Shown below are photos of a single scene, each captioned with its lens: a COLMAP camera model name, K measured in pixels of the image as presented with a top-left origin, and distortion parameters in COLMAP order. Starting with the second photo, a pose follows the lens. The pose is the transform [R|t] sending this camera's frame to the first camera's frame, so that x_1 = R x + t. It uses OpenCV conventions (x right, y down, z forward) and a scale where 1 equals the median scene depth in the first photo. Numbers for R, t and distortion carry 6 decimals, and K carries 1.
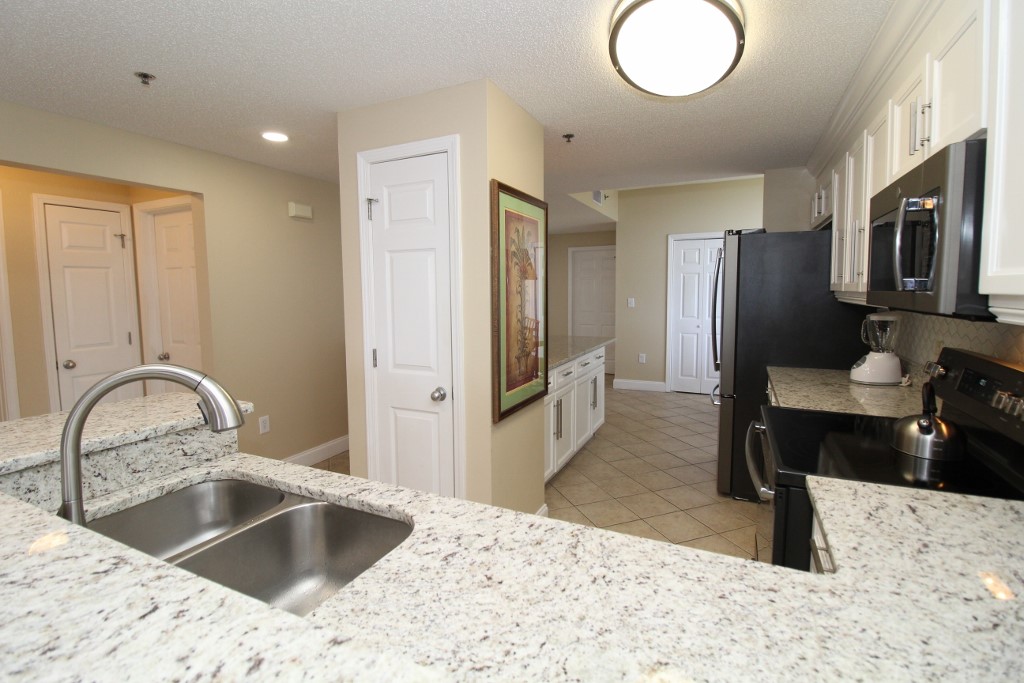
lens RADIAL K [[470.7, 0, 505.8], [0, 470.7, 331.0], [0, 0, 1]] dist [-0.022769, -0.000432]
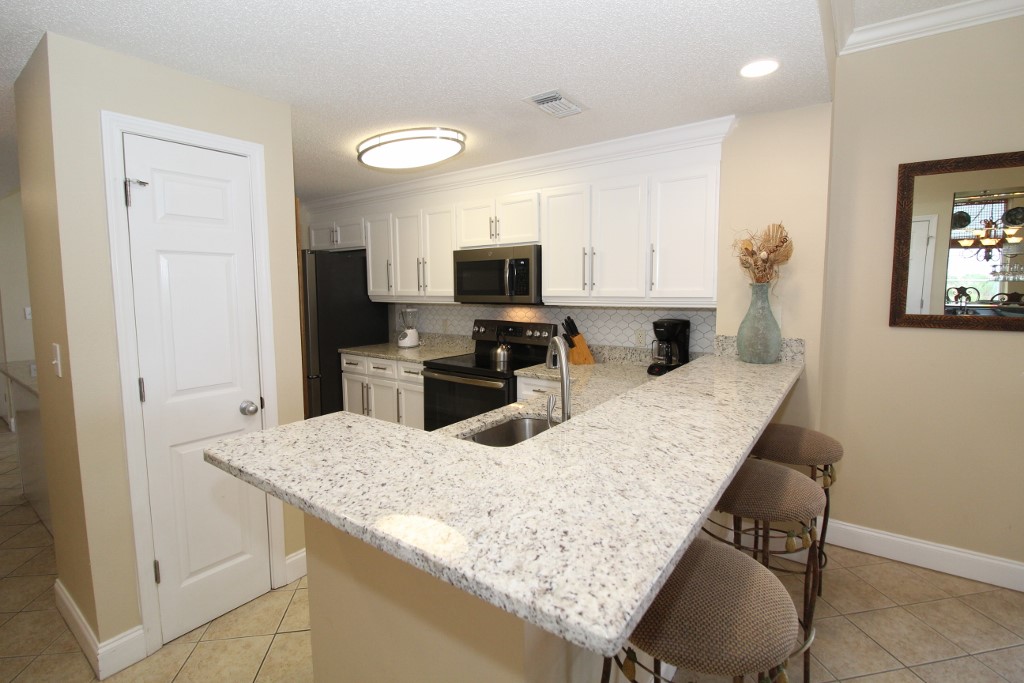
lens RADIAL K [[470.7, 0, 505.8], [0, 470.7, 331.0], [0, 0, 1]] dist [-0.022769, -0.000432]
pose [[0.171424, -0.073673, 0.982439, -1.502060], [0.085061, 0.994583, 0.059741, -0.040427], [-0.981518, 0.073326, 0.176762, 0.498980]]
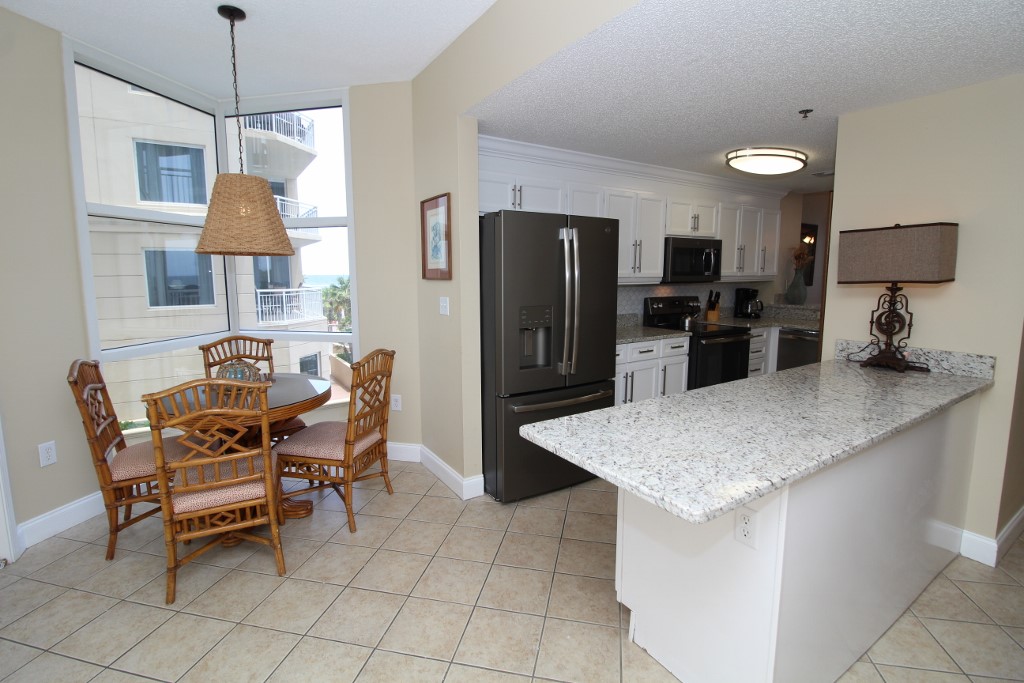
lens RADIAL K [[470.7, 0, 505.8], [0, 470.7, 331.0], [0, 0, 1]] dist [-0.022769, -0.000432]
pose [[-0.855135, -0.043478, 0.516578, 0.307378], [0.061587, 0.980899, 0.184508, -0.369322], [-0.514733, 0.189594, -0.836124, 4.222667]]
